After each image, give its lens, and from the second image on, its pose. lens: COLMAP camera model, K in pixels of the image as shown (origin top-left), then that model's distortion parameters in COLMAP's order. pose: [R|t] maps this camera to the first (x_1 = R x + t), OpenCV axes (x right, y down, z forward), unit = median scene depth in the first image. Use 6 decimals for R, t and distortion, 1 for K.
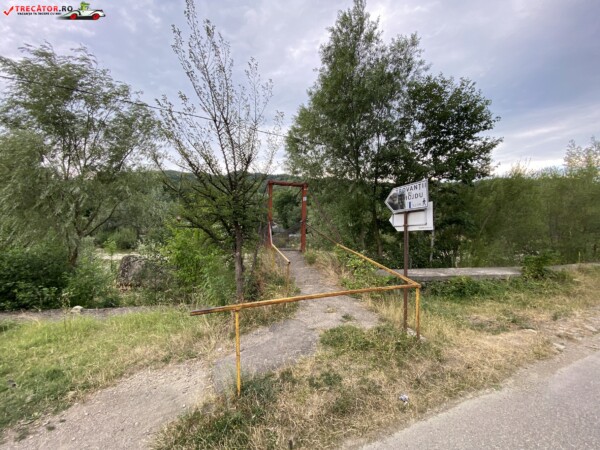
lens RADIAL K [[248.8, 0, 298.4], [0, 248.8, 226.0], [0, 0, 1]] dist [0.058090, -0.000067]
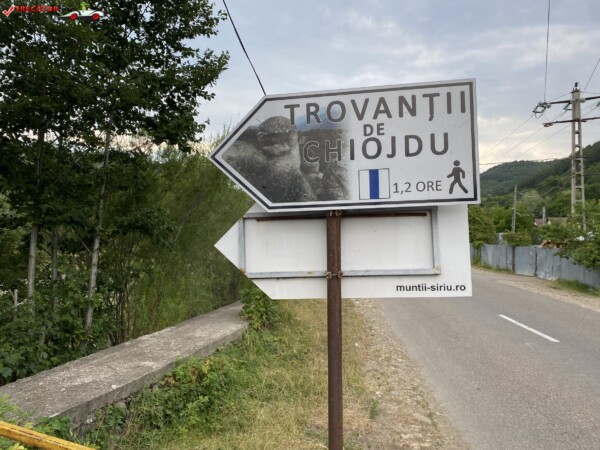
lens RADIAL K [[471.4, 0, 300.0], [0, 471.4, 225.0], [0, 0, 1]] dist [0.016275, 0.084484]
pose [[0.479334, 0.003399, 0.877626, 0.040817], [-0.006864, 0.999976, -0.000124, -0.033152], [-0.877606, -0.005965, 0.479346, 0.600266]]
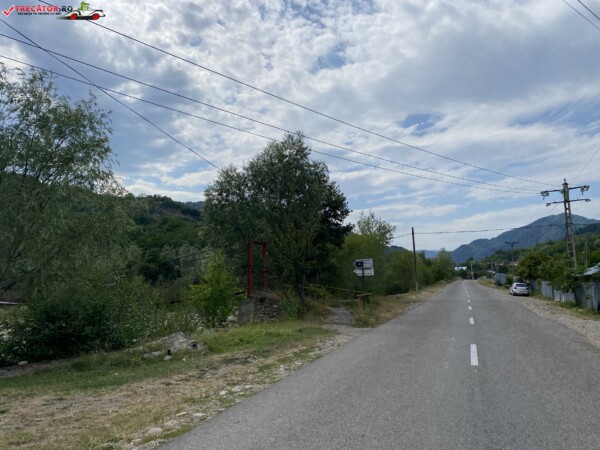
lens RADIAL K [[471.4, 0, 300.0], [0, 471.4, 225.0], [0, 0, 1]] dist [0.016275, 0.084484]
pose [[0.694806, 0.057137, 0.716924, -2.678080], [0.002013, 0.996681, -0.081384, -0.080259], [-0.719195, 0.057989, 0.692385, -1.482966]]
